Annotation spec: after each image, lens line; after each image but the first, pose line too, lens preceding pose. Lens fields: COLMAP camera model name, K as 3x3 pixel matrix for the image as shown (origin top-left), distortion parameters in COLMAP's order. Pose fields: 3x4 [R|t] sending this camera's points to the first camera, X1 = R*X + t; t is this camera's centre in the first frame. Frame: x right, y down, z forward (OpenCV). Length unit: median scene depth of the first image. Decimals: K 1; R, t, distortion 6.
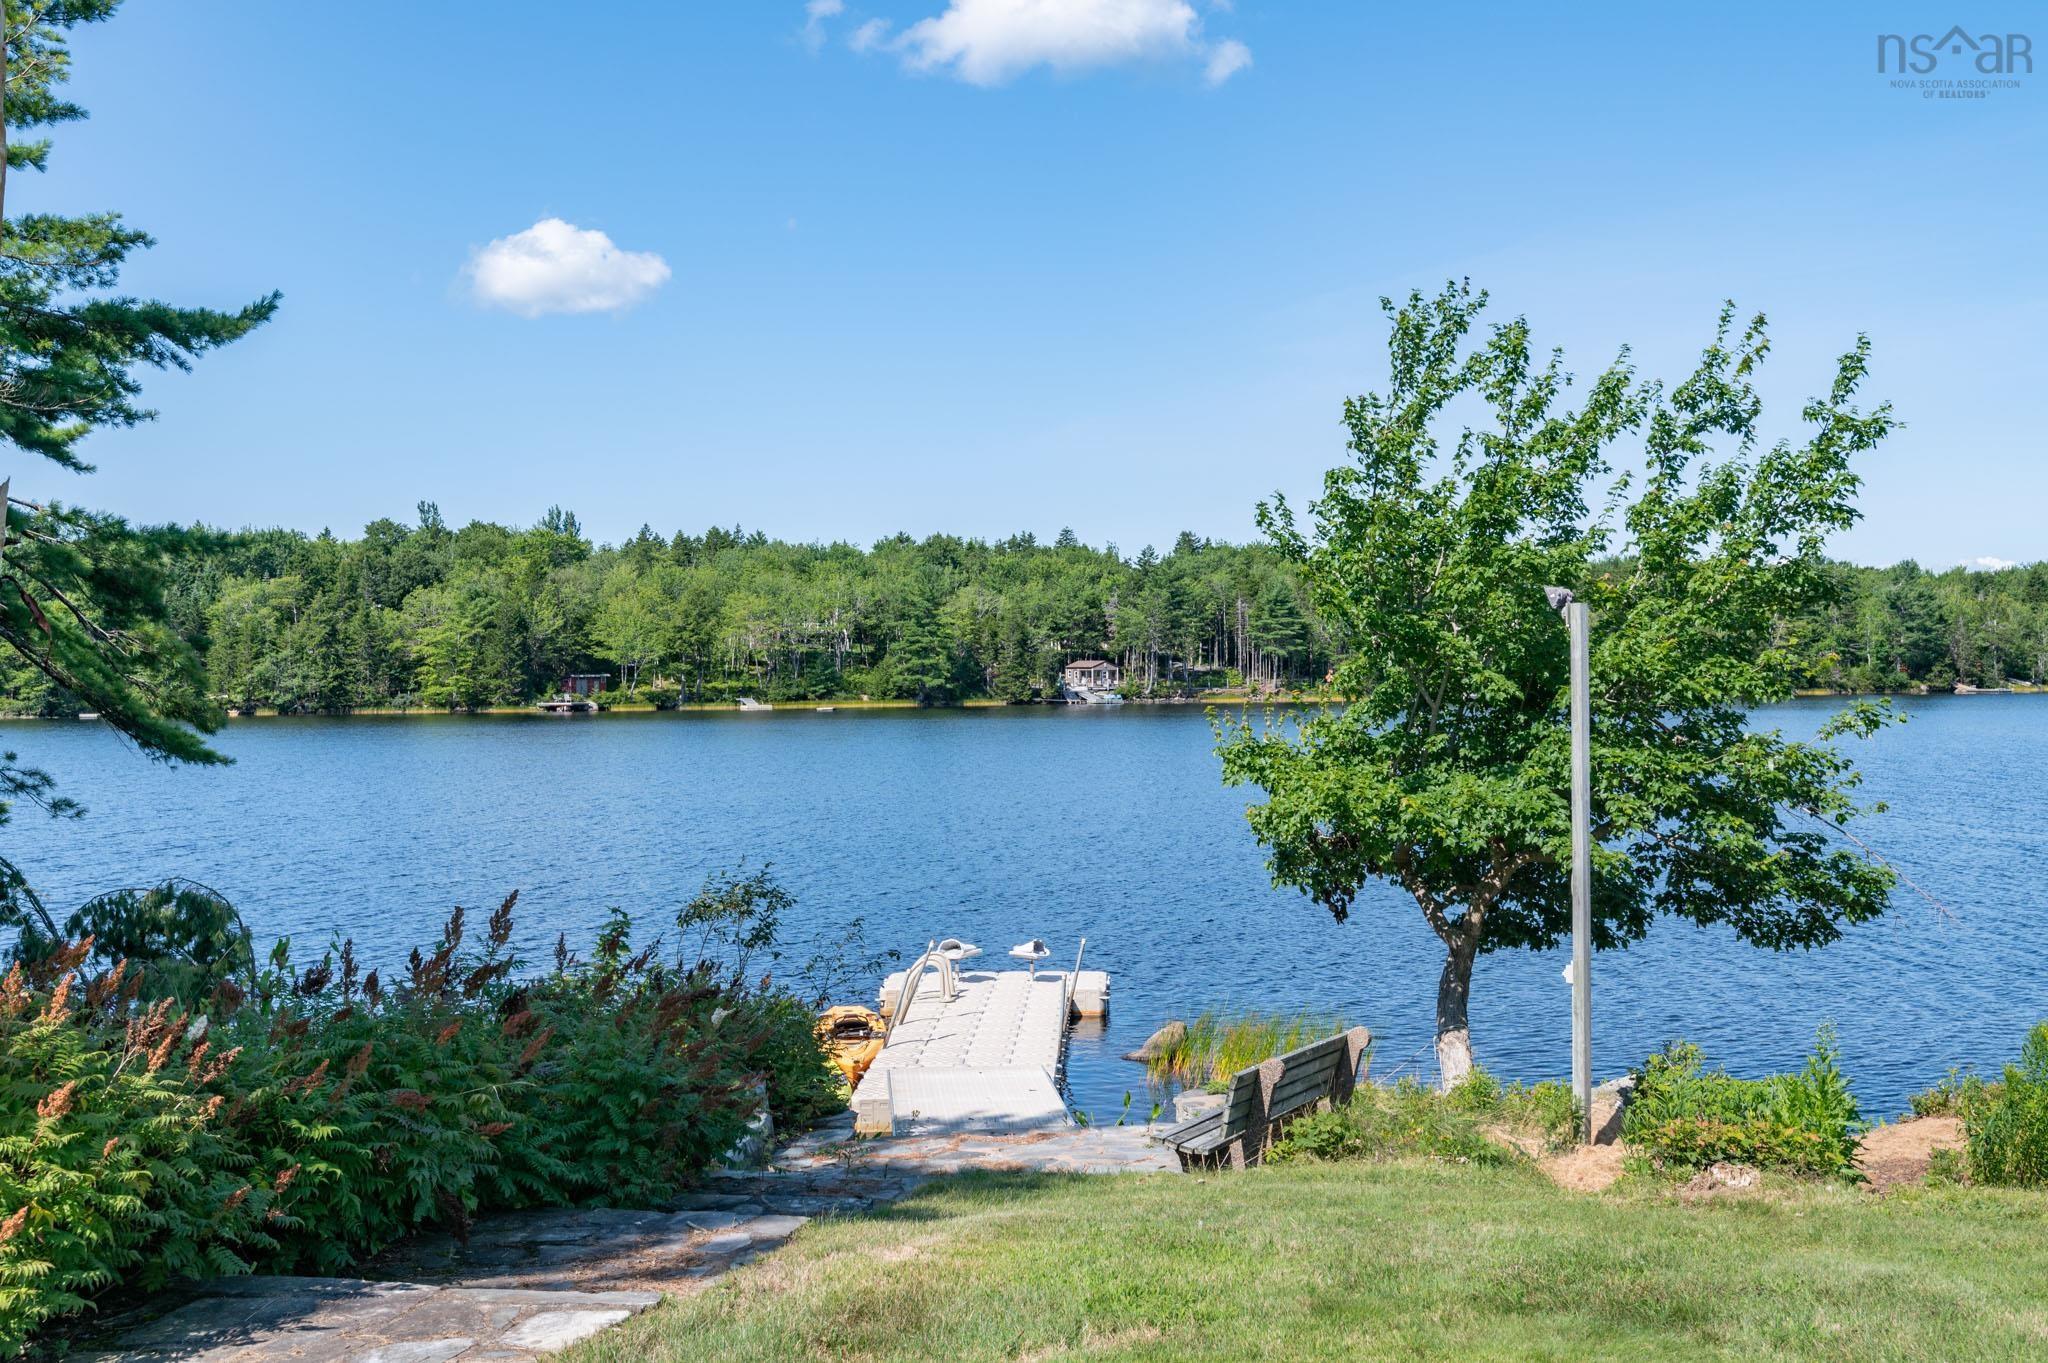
lens RADIAL K [[1920.1, 0, 1024.1], [0, 1920.1, 687.2], [0, 0, 1]] dist [0.004419, 0.000000]
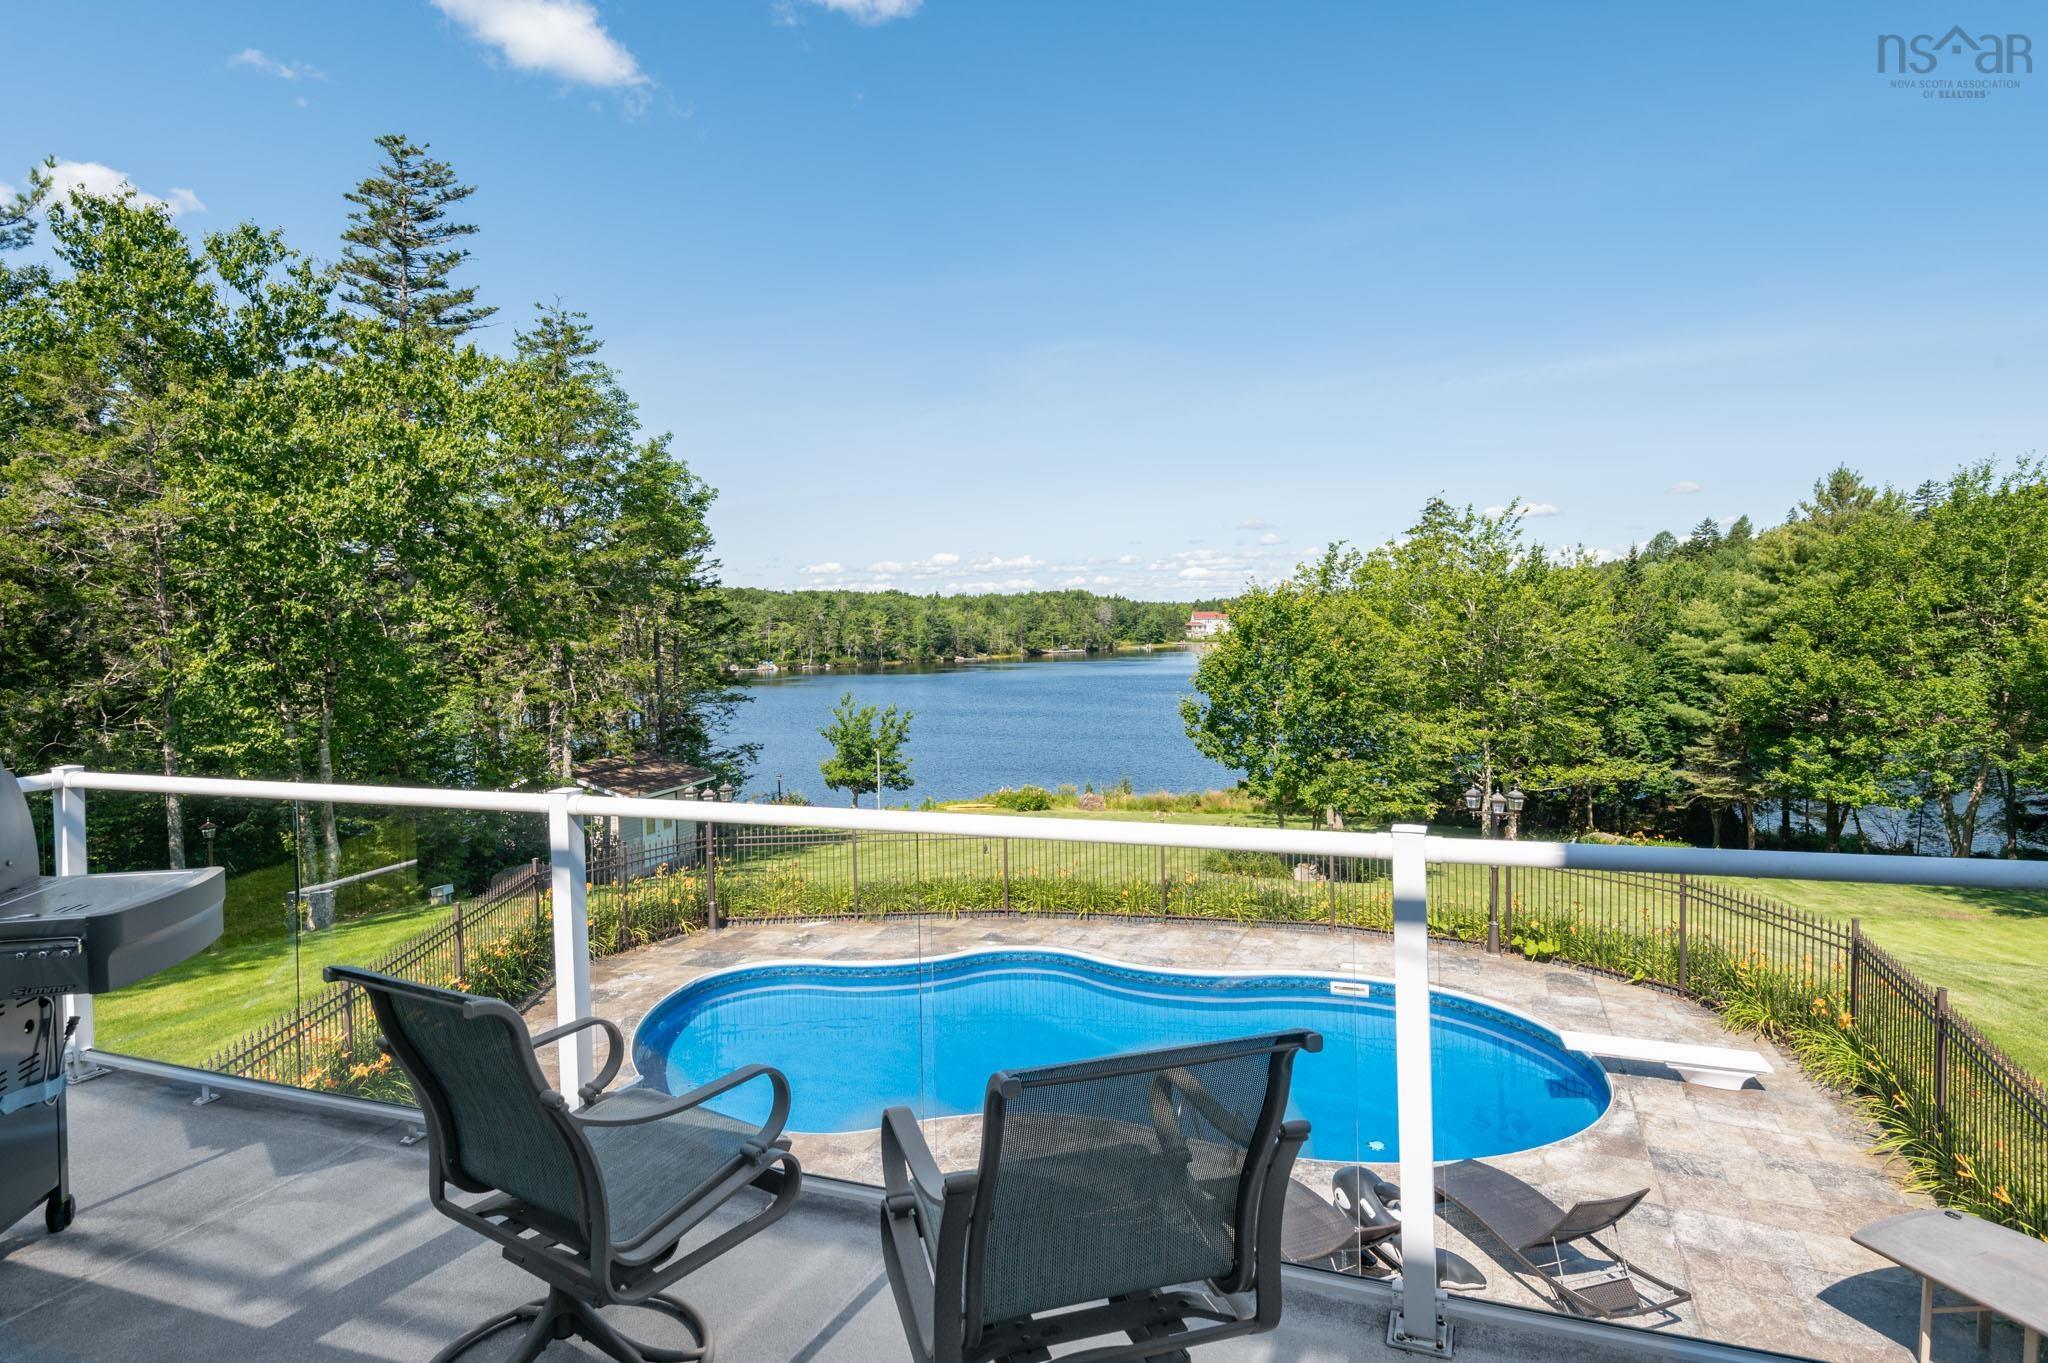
lens RADIAL K [[1116.1, 0, 1017.8], [0, 1116.1, 683.9], [0, 0, 1]] dist [-0.000033, -0.000411]
pose [[0.876292, -0.015189, 0.481541, -0.055283], [-0.003278, 0.999292, 0.037484, -0.019238], [-0.481769, -0.034426, 0.875622, -0.127928]]
